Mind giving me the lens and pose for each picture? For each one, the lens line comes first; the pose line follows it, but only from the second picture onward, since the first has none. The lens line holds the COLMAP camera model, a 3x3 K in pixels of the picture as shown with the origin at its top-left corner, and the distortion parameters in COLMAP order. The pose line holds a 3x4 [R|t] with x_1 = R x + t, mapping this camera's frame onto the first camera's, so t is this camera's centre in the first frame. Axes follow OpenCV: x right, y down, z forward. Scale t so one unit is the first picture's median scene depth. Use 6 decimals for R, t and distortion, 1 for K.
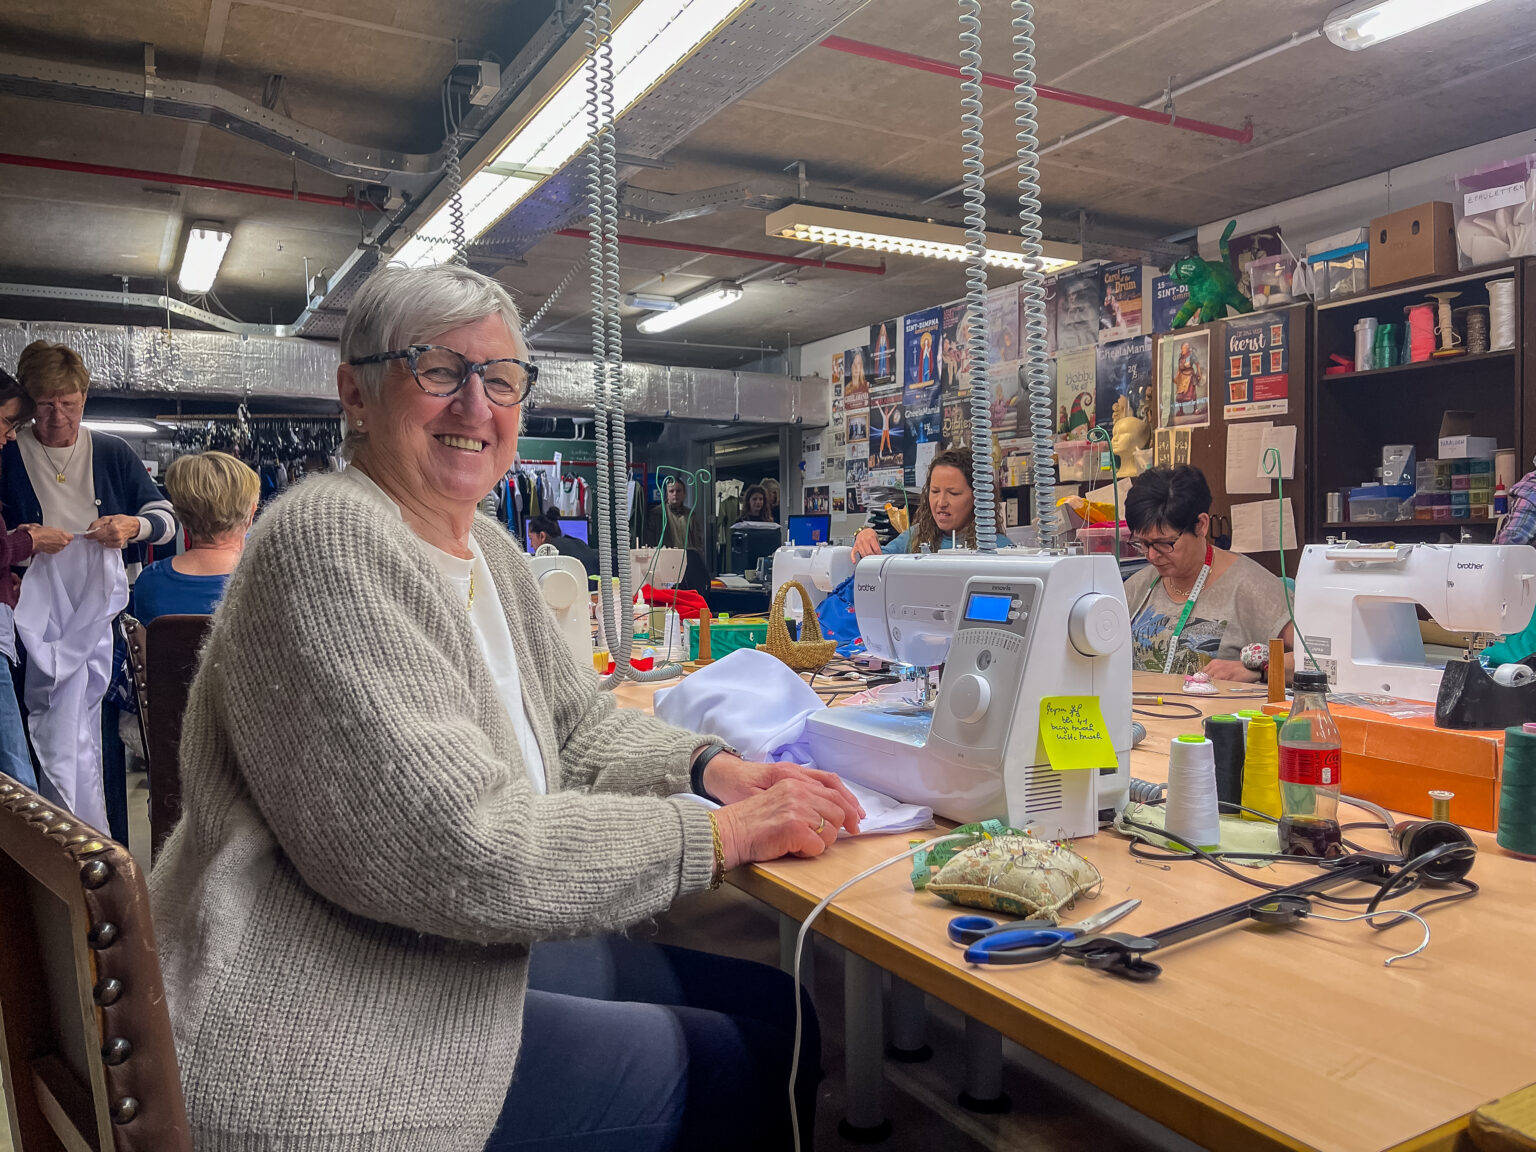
lens RADIAL K [[1166.3, 0, 768.6], [0, 1166.3, 577.5], [0, 0, 1]] dist [0.008436, 0.005427]
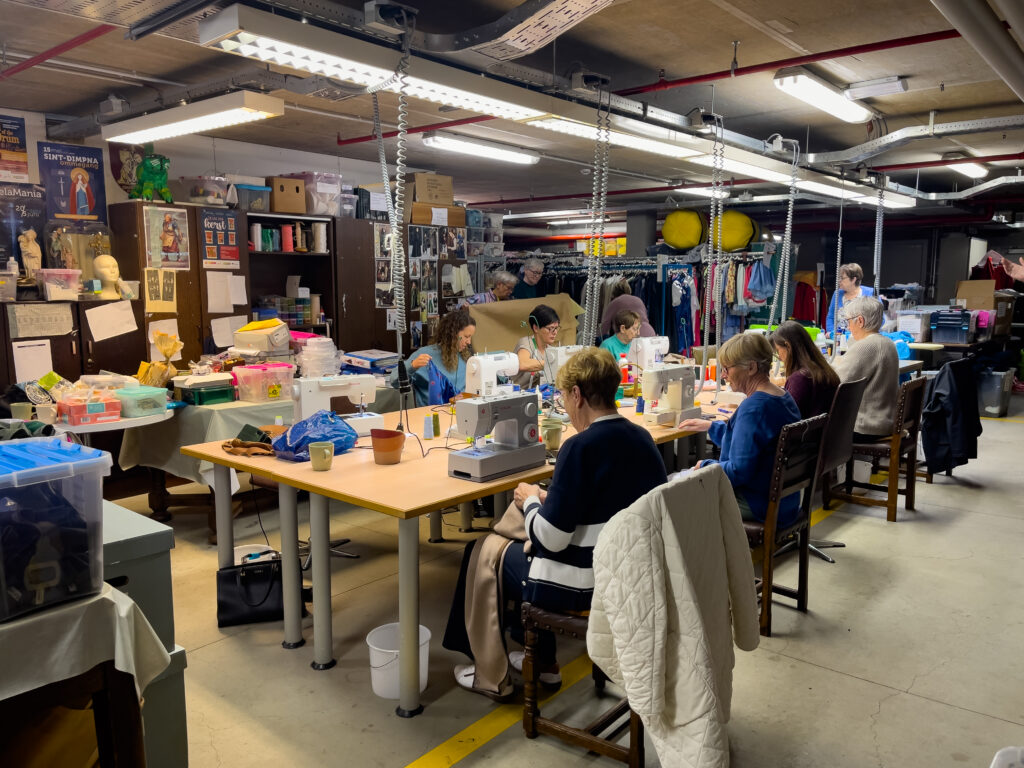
lens RADIAL K [[777.5, 0, 512.3], [0, 777.5, 384.7], [0, 0, 1]] dist [0.008436, 0.005427]
pose [[-0.352431, -0.108448, 0.929533, -0.828611], [0.037435, 0.990834, 0.129793, -0.099516], [-0.935089, 0.080540, -0.345141, 1.000998]]
